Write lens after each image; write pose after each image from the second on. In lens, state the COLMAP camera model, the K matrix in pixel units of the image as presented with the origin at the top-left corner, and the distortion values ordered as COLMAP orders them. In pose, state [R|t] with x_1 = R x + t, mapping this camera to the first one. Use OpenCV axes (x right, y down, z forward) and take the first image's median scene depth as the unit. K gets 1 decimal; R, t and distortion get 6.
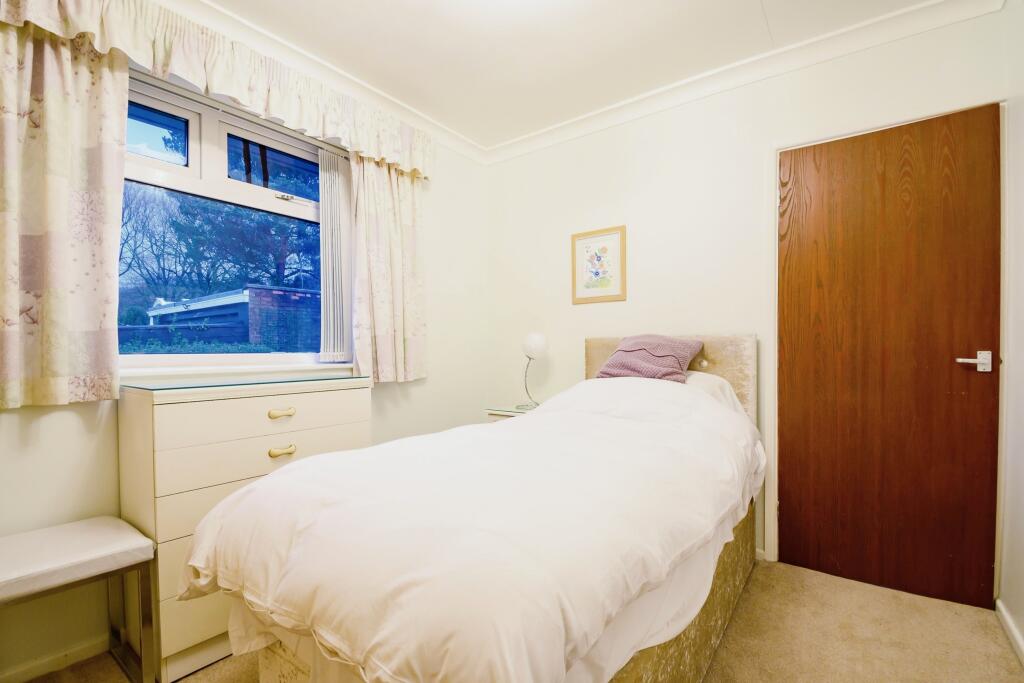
lens RADIAL K [[460.9, 0, 521.7], [0, 460.9, 345.6], [0, 0, 1]] dist [-0.004567, -0.000902]
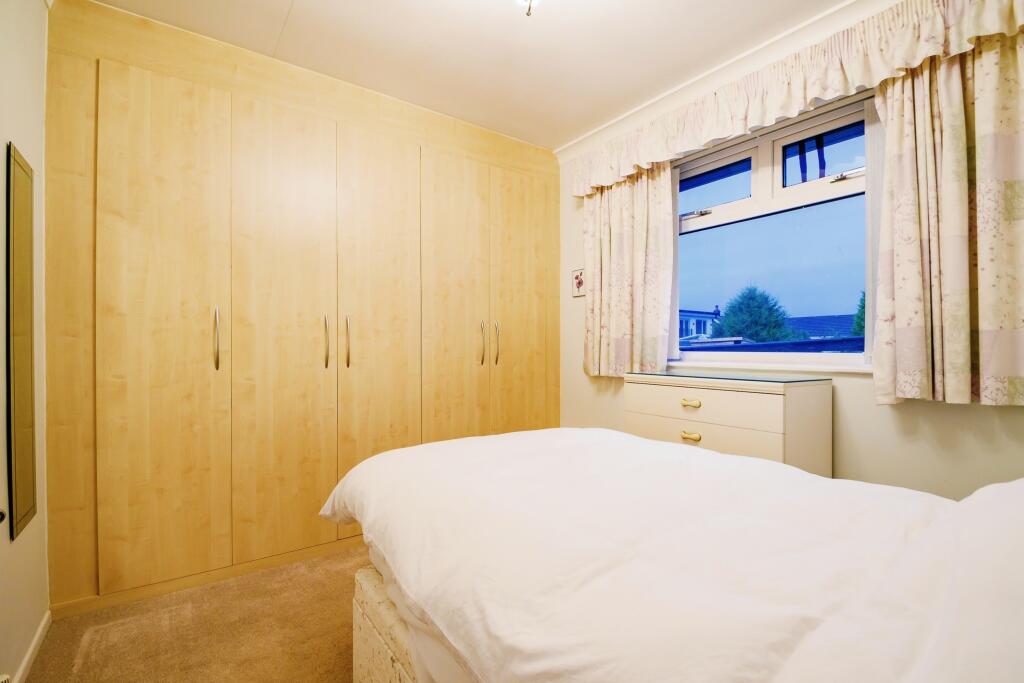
lens RADIAL K [[460.9, 0, 521.7], [0, 460.9, 345.6], [0, 0, 1]] dist [-0.004567, -0.000902]
pose [[-0.306488, 0.003076, -0.951869, 0.583715], [0.006123, 0.999980, 0.001260, -0.004203], [0.951855, -0.005442, -0.306501, 0.769295]]
